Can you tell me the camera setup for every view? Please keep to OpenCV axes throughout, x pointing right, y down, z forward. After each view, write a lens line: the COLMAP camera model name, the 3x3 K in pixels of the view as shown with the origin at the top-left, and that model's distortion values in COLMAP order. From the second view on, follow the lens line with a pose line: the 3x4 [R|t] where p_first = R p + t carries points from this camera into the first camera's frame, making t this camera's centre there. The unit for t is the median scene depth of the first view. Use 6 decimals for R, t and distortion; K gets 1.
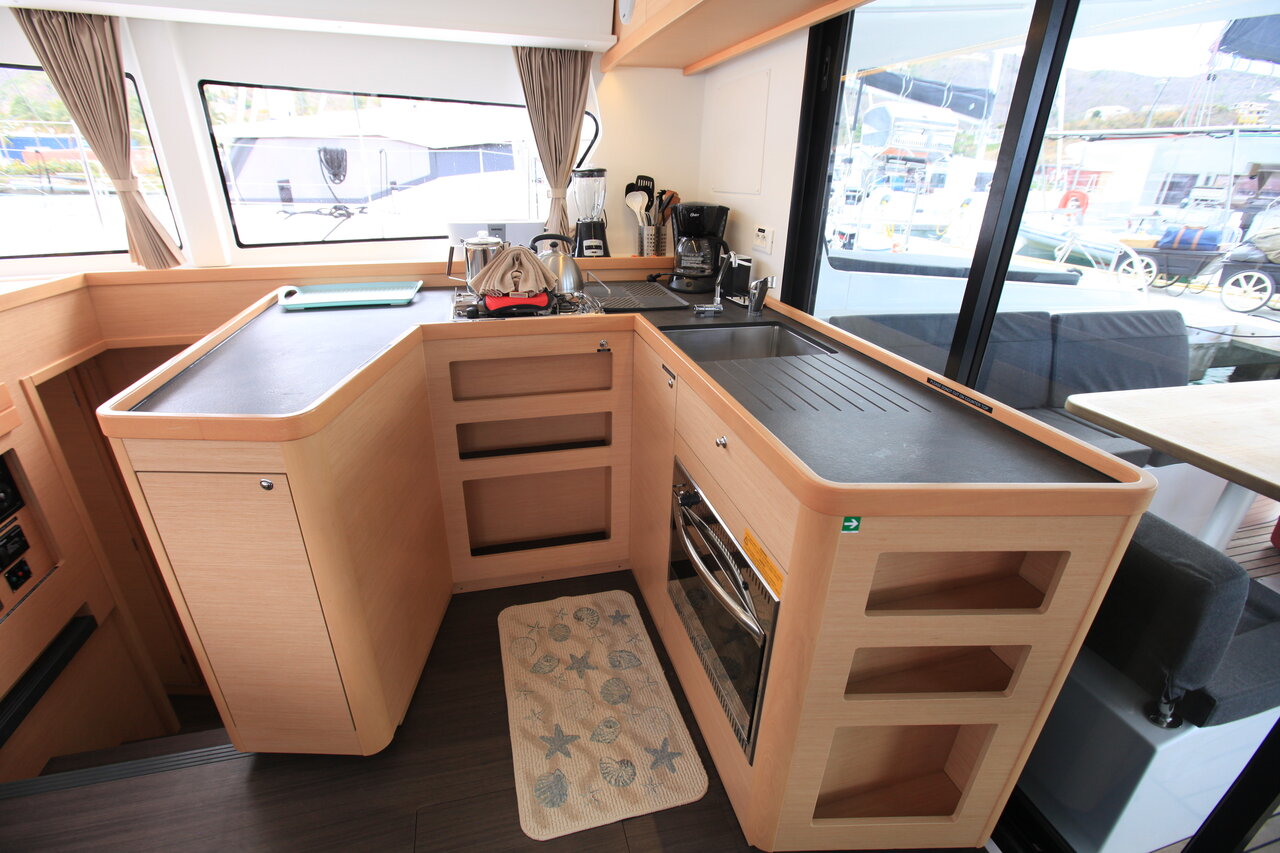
lens RADIAL K [[578.5, 0, 623.2], [0, 578.5, 432.8], [0, 0, 1]] dist [-0.051064, 0.010628]
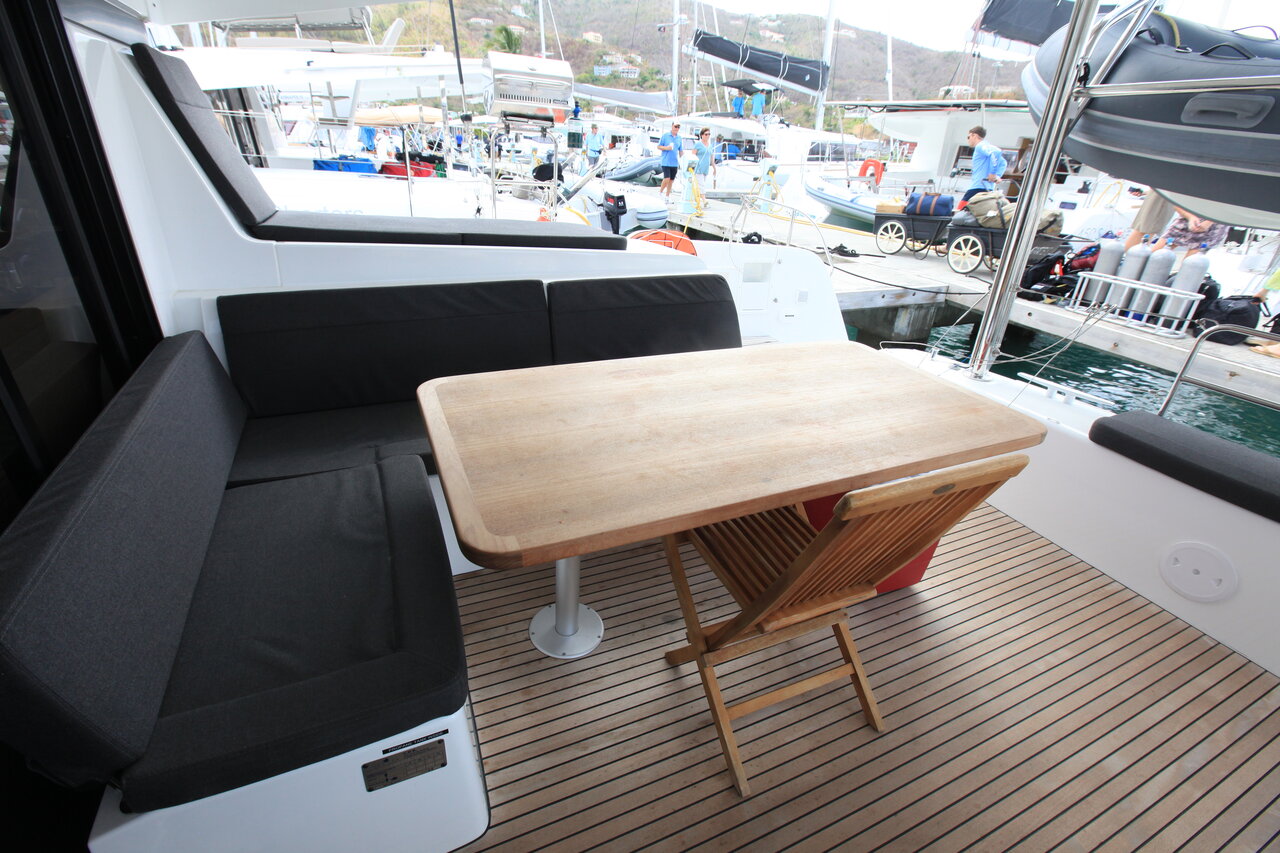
lens RADIAL K [[574.6, 0, 628.3], [0, 574.6, 424.7], [0, 0, 1]] dist [-0.045567, 0.016143]
pose [[0.982734, -0.057489, 0.175865, 0.594297], [0.050523, 0.997760, 0.043838, -0.012007], [-0.177991, -0.034196, 0.983438, 0.043287]]
